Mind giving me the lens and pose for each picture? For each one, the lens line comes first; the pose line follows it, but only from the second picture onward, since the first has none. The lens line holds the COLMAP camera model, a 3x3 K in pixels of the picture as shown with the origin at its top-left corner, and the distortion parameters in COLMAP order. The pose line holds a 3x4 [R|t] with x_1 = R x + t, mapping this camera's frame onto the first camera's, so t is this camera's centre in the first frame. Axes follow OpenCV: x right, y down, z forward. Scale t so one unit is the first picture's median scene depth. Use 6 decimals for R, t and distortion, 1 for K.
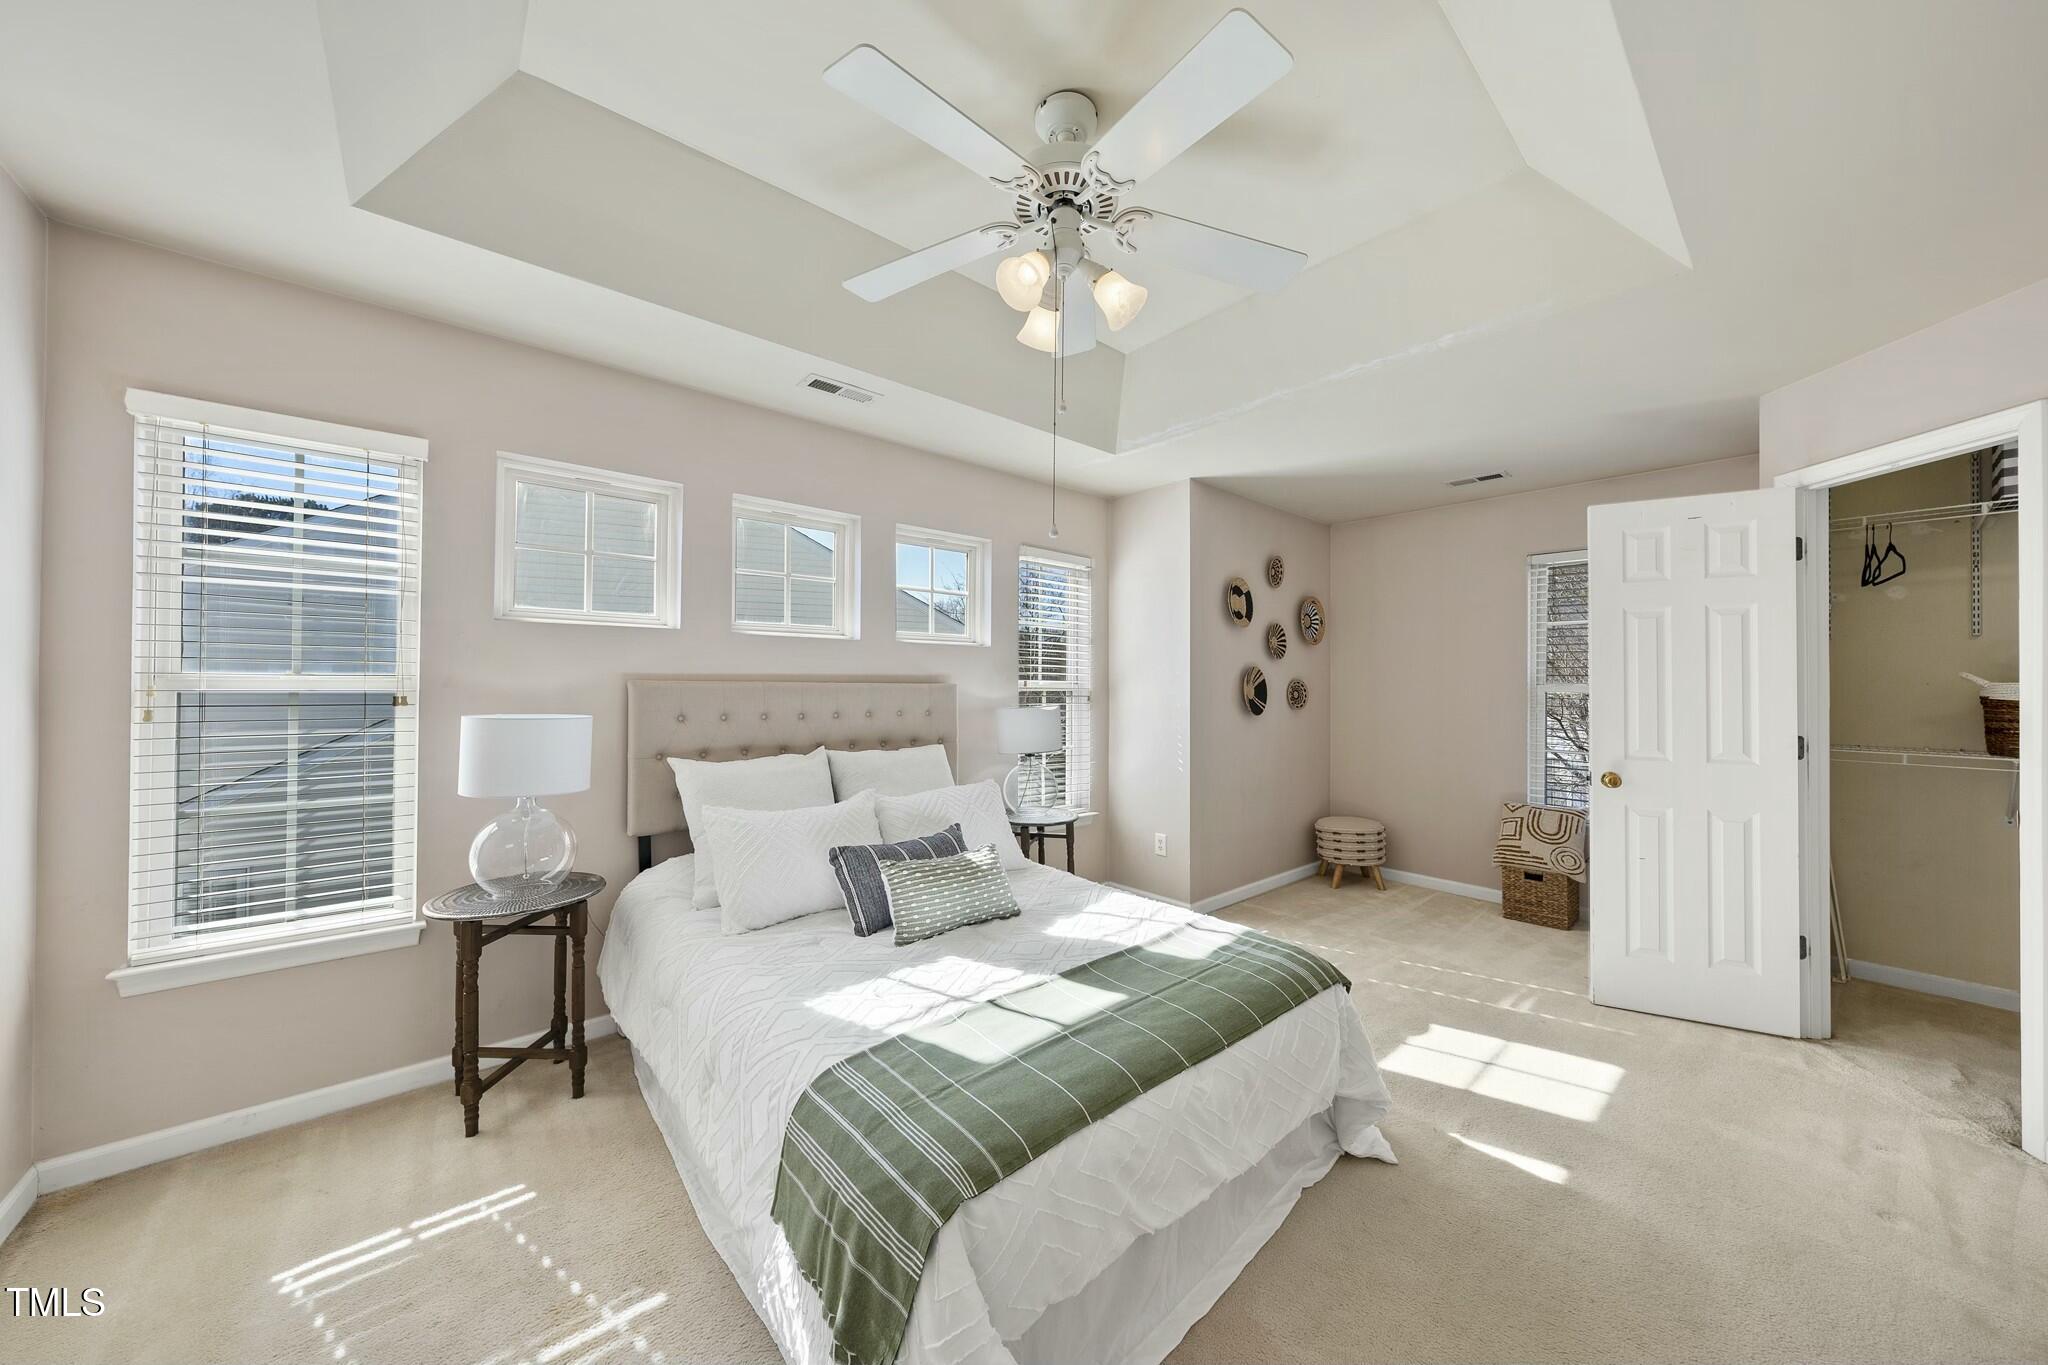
lens RADIAL K [[706.0, 0, 1020.3], [0, 706.0, 681.8], [0, 0, 1]] dist [-0.000891, 0.000616]
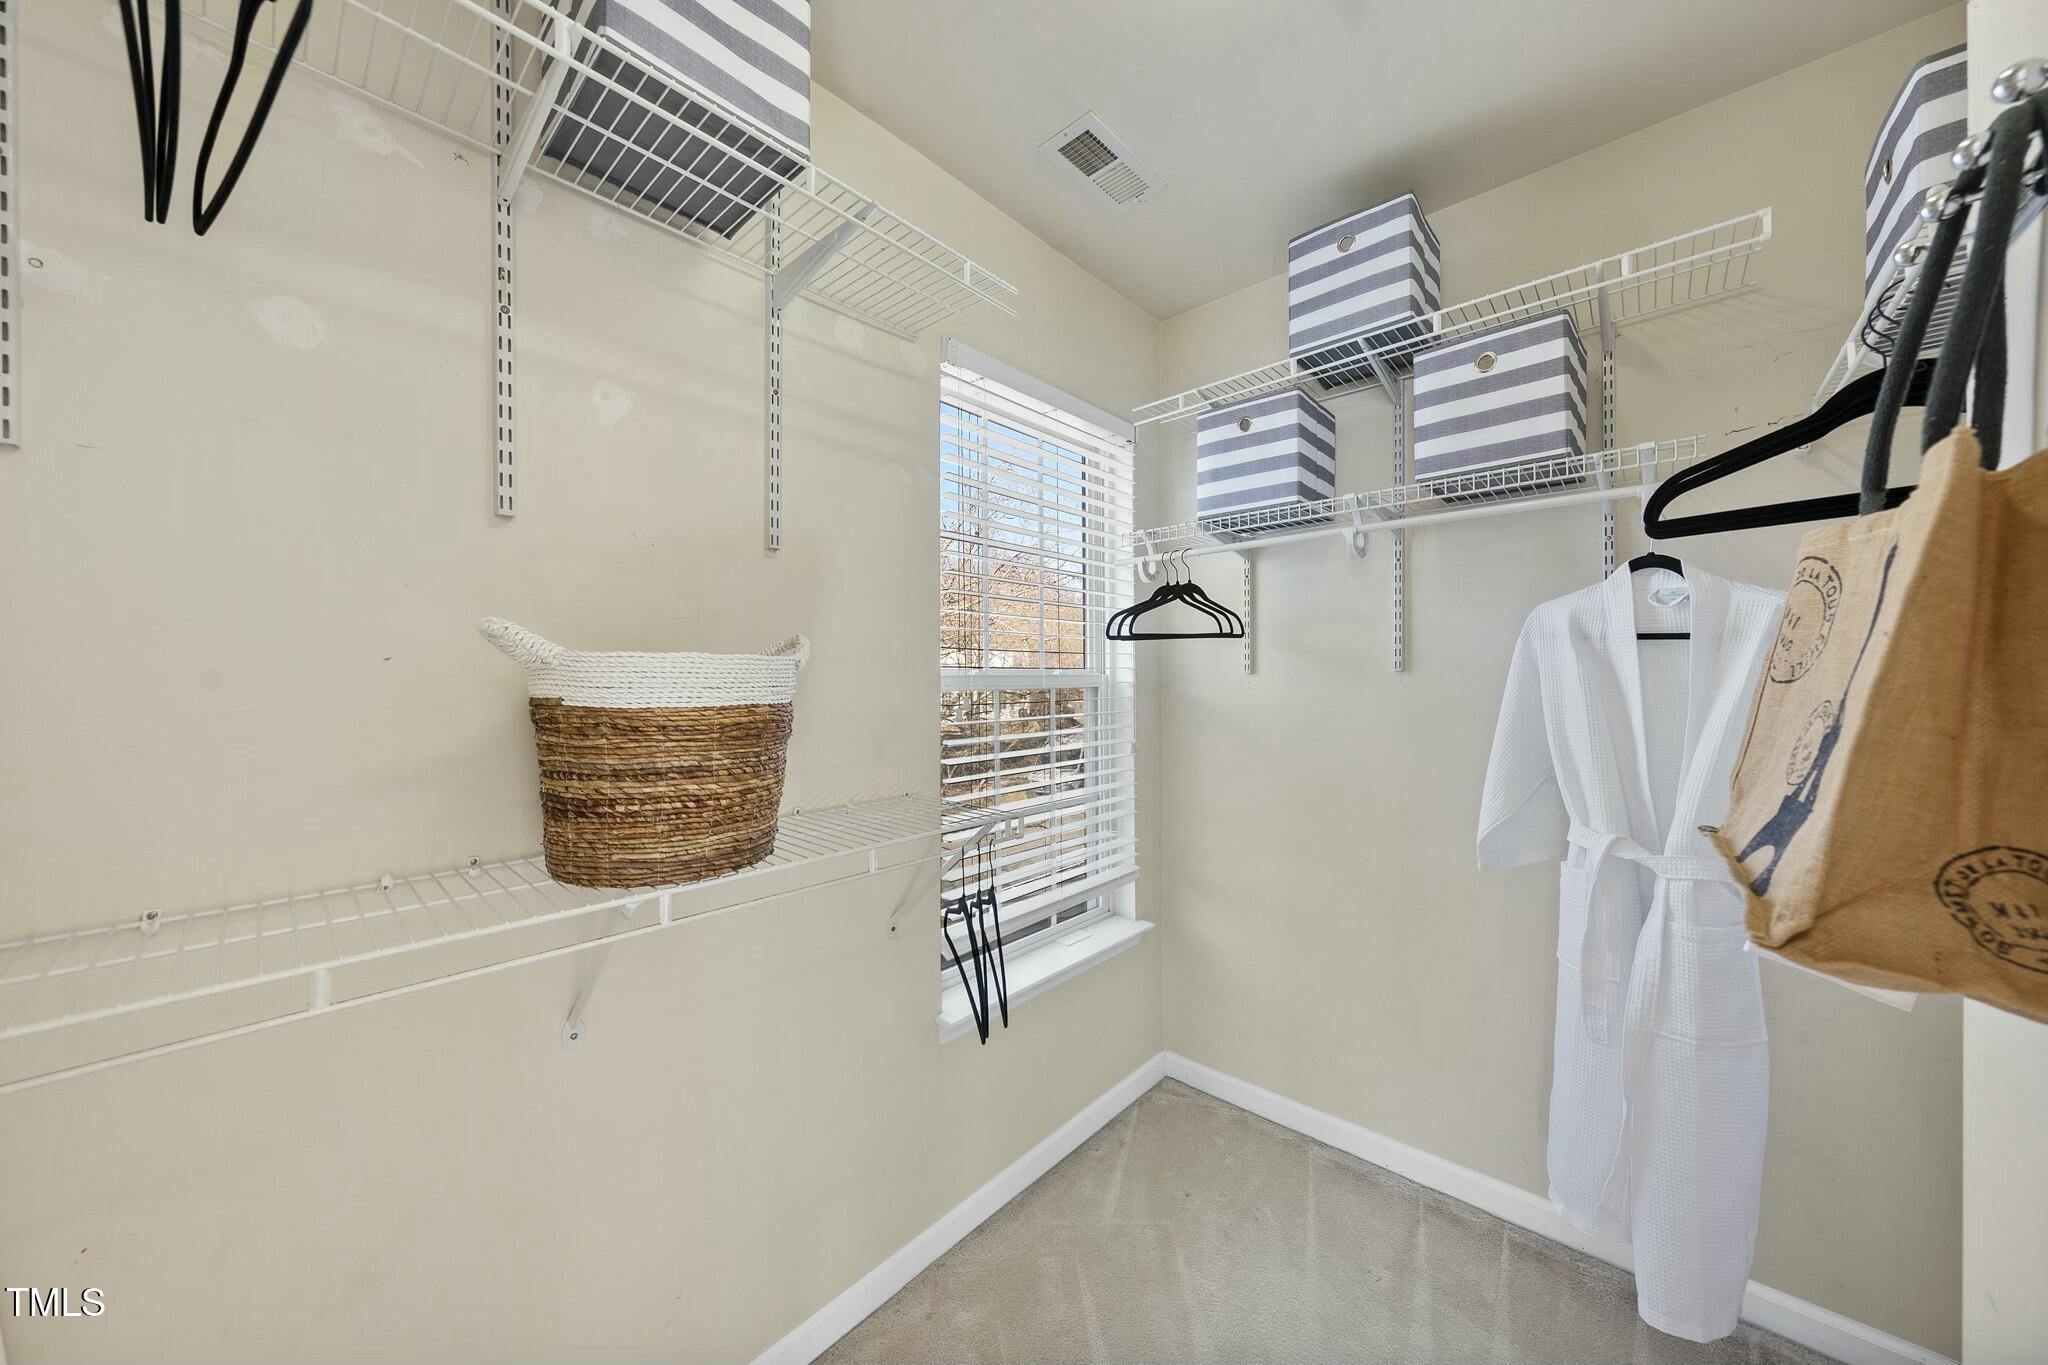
lens RADIAL K [[706.0, 0, 1022.3], [0, 706.0, 679.6], [0, 0, 1]] dist [-0.000891, 0.000616]
pose [[-0.120587, -0.002143, 0.992700, 1.033432], [-0.000186, 0.999998, 0.002137, 0.012230], [-0.992703, 0.000073, -0.120587, 0.829902]]
